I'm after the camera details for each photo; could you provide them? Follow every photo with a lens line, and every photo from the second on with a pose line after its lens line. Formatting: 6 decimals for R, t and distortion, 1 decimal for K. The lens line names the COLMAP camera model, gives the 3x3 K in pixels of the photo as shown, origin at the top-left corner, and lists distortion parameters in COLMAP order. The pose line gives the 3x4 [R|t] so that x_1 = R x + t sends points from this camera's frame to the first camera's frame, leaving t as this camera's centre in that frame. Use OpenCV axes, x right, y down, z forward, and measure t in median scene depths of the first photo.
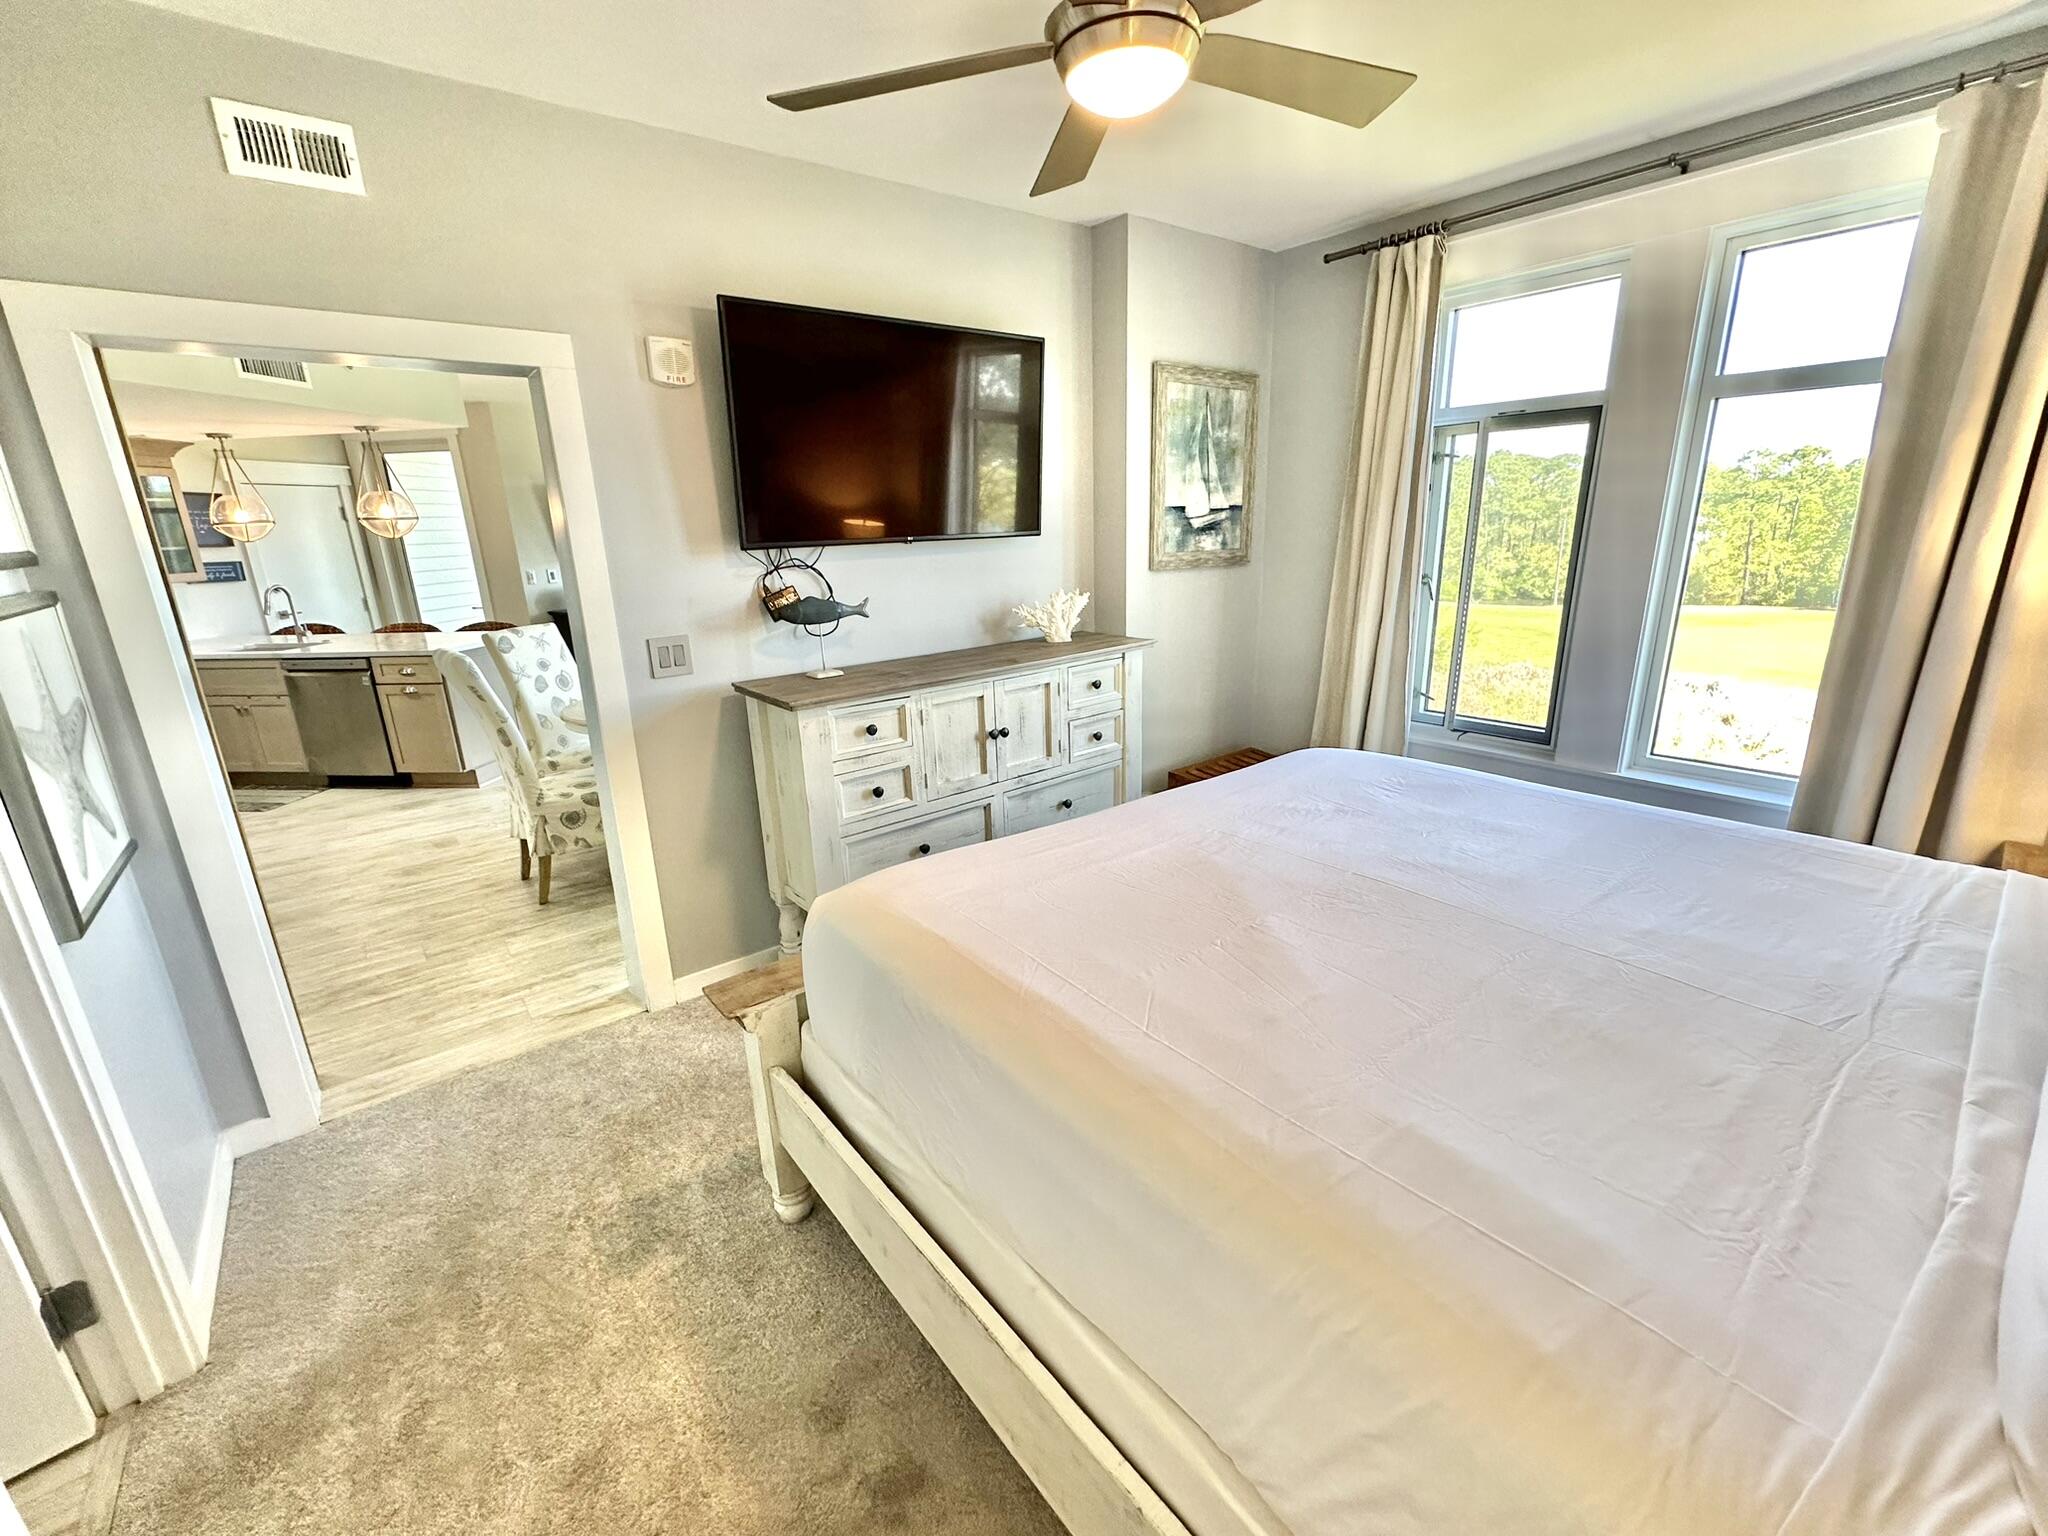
lens RADIAL K [[841.0, 0, 1033.6], [0, 841.0, 774.0], [0, 0, 1]] dist [-0.001718, -0.000247]
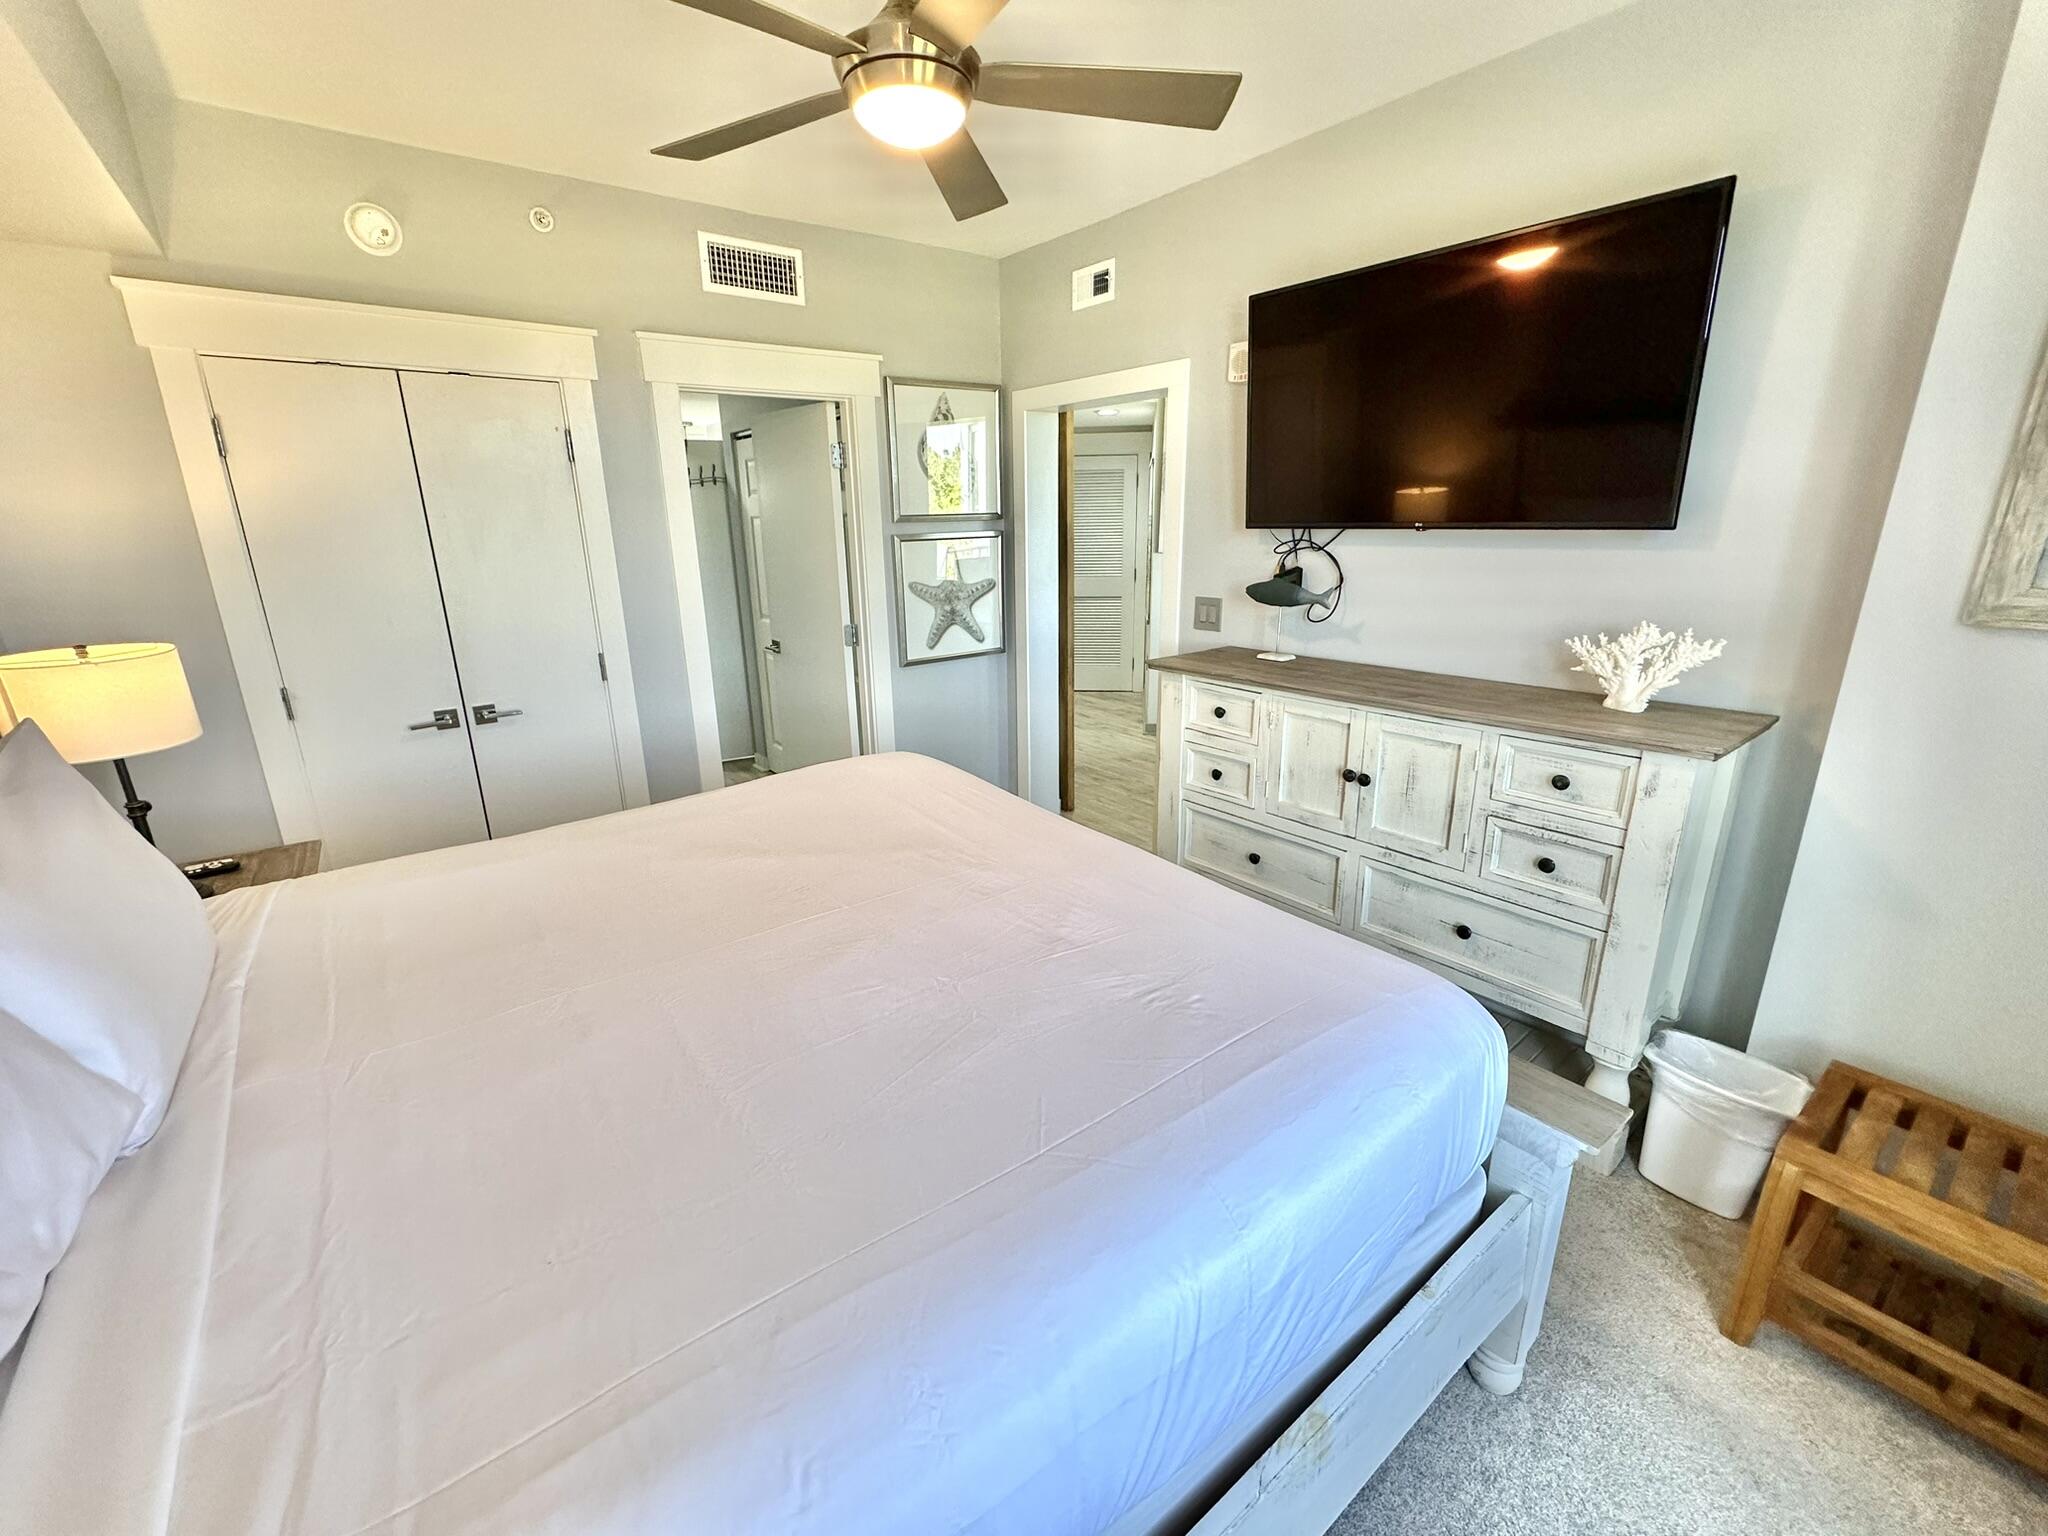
lens RADIAL K [[841.0, 0, 1020.5], [0, 841.0, 775.1], [0, 0, 1]] dist [-0.001718, -0.000247]
pose [[-0.019171, 0.322037, -0.946533, 0.730148], [-0.278829, 0.907425, 0.314378, -0.216298], [0.960149, 0.269948, 0.072397, 0.661875]]
